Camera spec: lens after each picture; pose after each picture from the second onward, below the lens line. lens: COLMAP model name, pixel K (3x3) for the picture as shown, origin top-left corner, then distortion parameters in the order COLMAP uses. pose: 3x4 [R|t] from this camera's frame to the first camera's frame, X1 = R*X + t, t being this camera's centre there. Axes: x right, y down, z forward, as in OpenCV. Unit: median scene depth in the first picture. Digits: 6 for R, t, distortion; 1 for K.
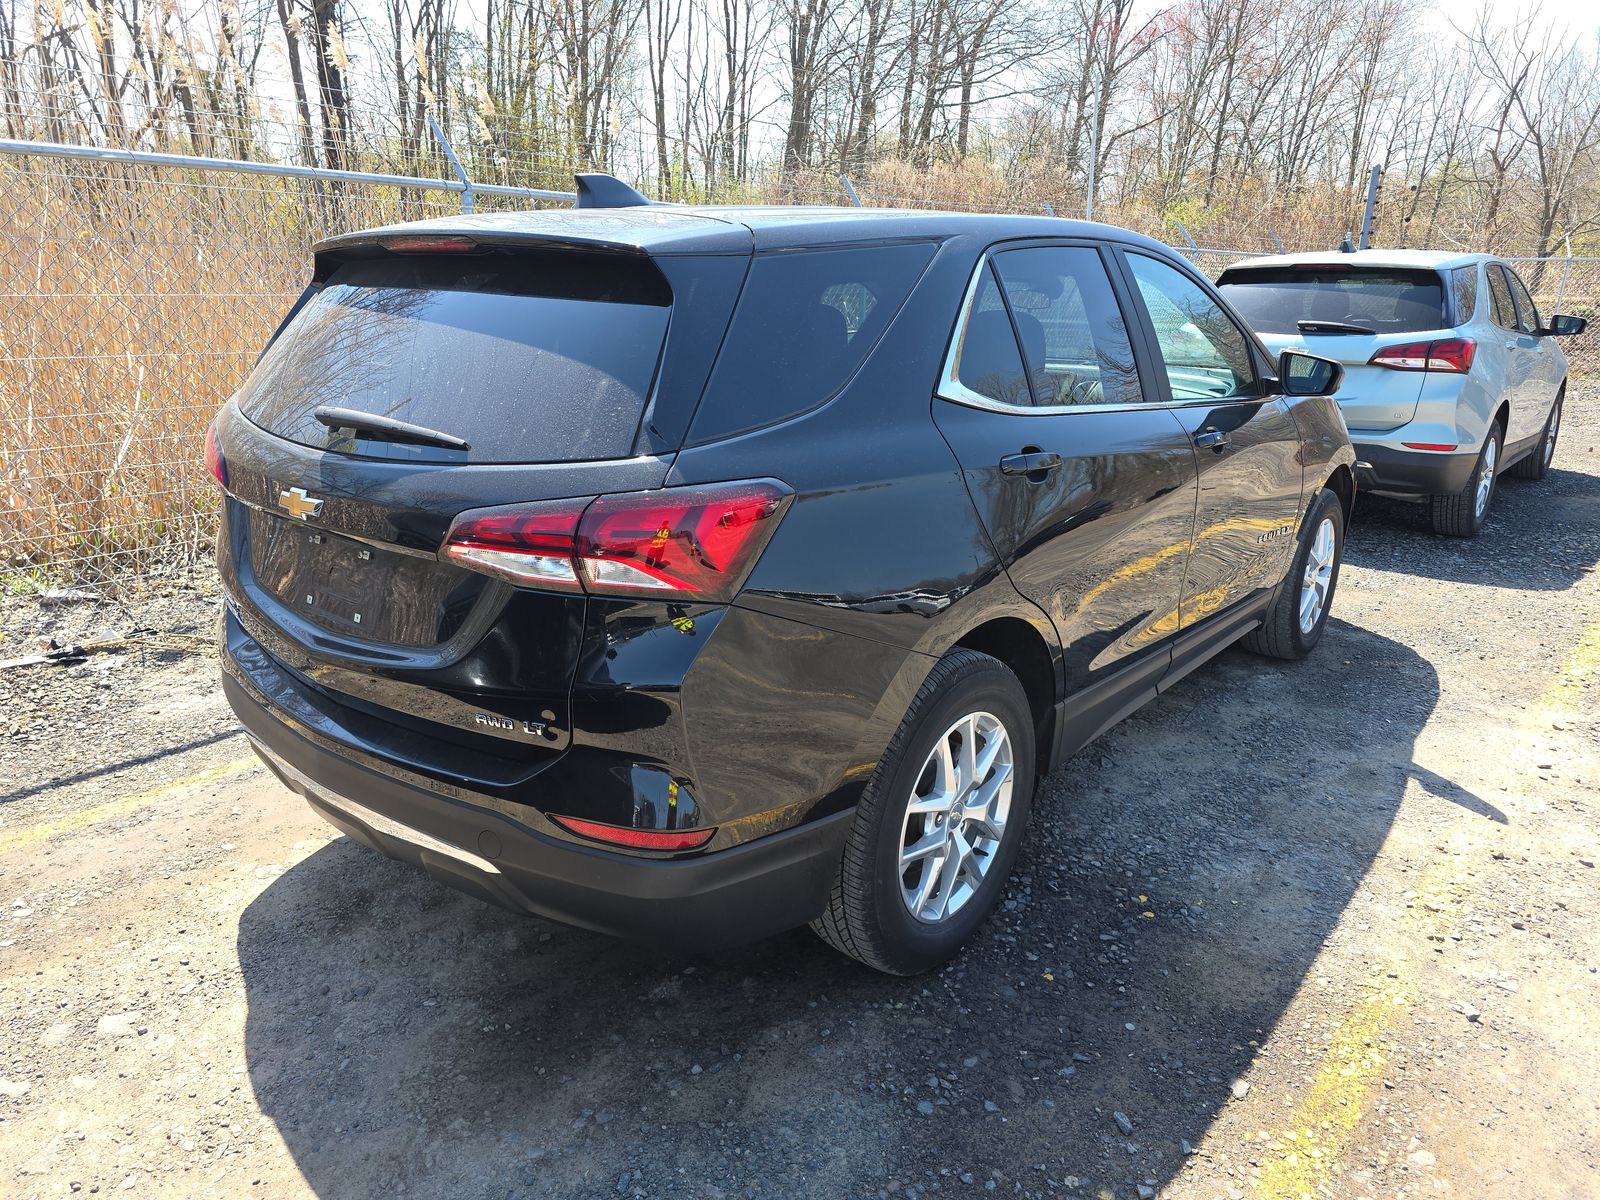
lens RADIAL K [[1078.2, 0, 815.5], [0, 1078.2, 608.0], [0, 0, 1]] dist [0.032936, -0.027356]
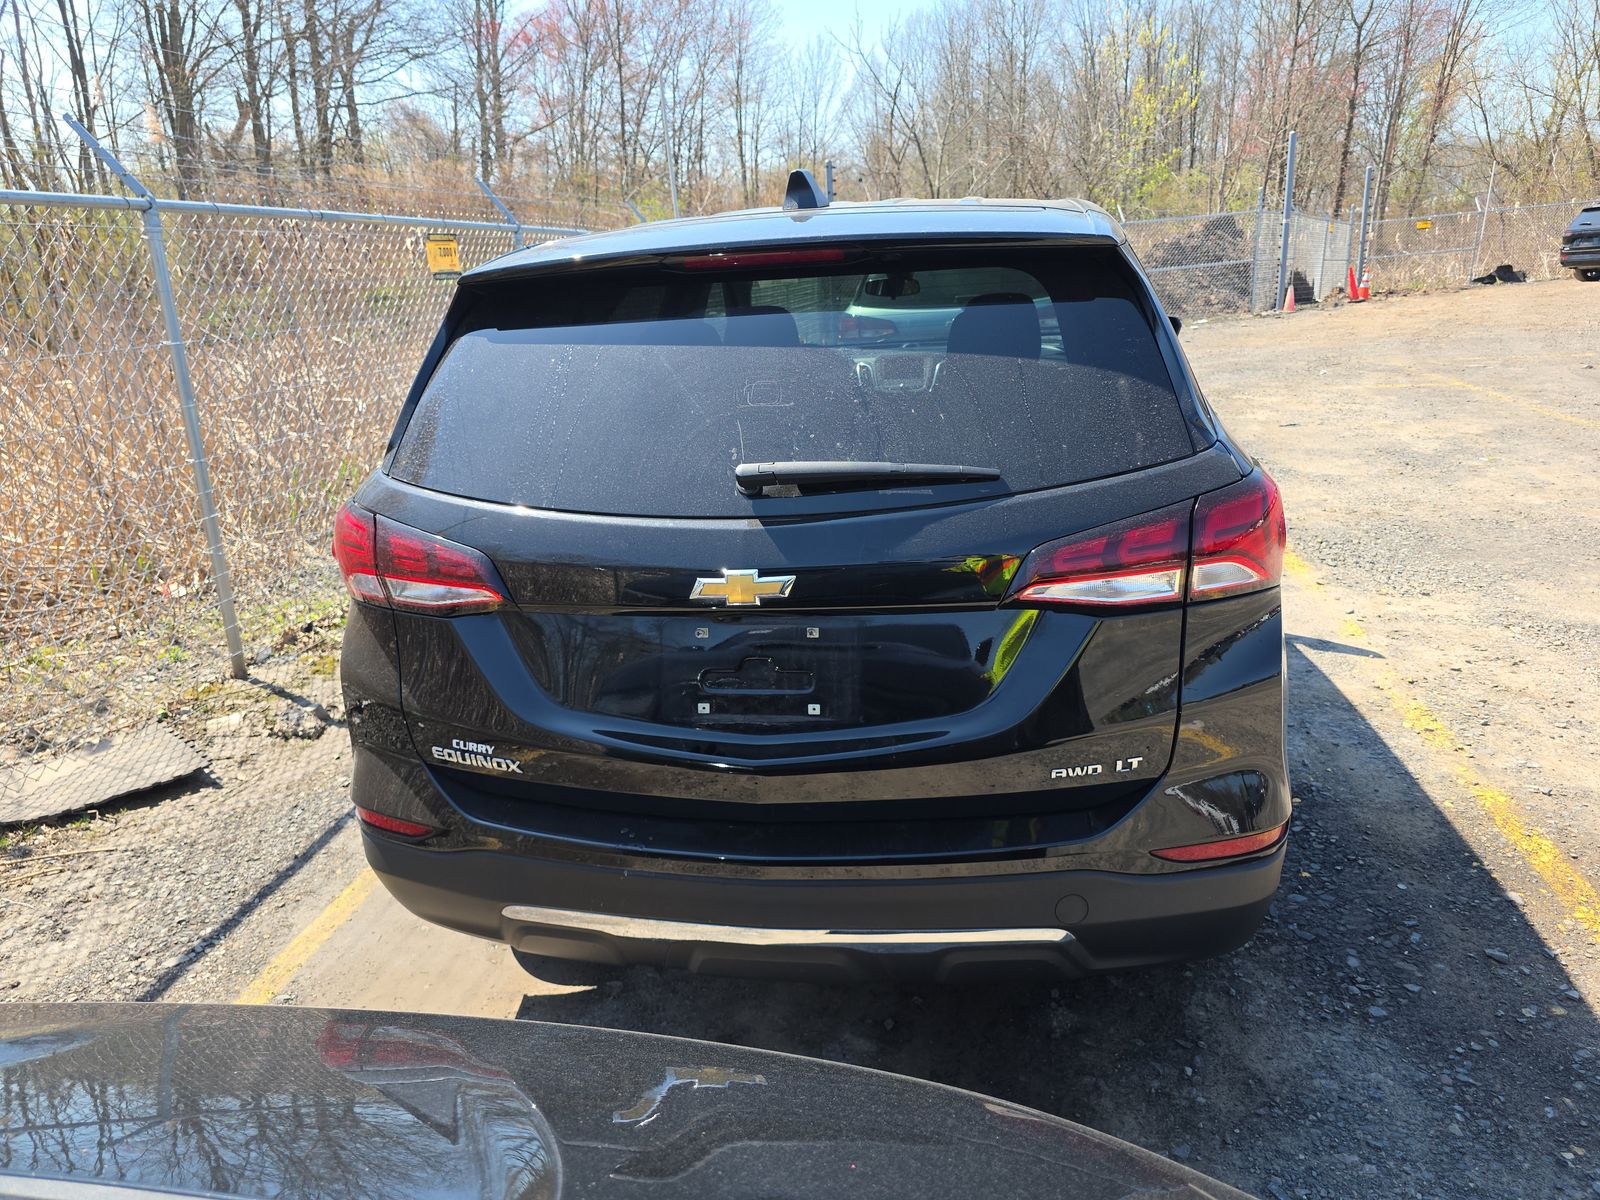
lens RADIAL K [[1078.2, 0, 809.2], [0, 1078.2, 593.0], [0, 0, 1]] dist [0.032936, -0.027356]
pose [[0.862117, -0.210490, 0.460921, -0.594910], [0.216689, 0.975415, 0.040144, -0.084414], [-0.458039, 0.065267, 0.886533, 0.198852]]
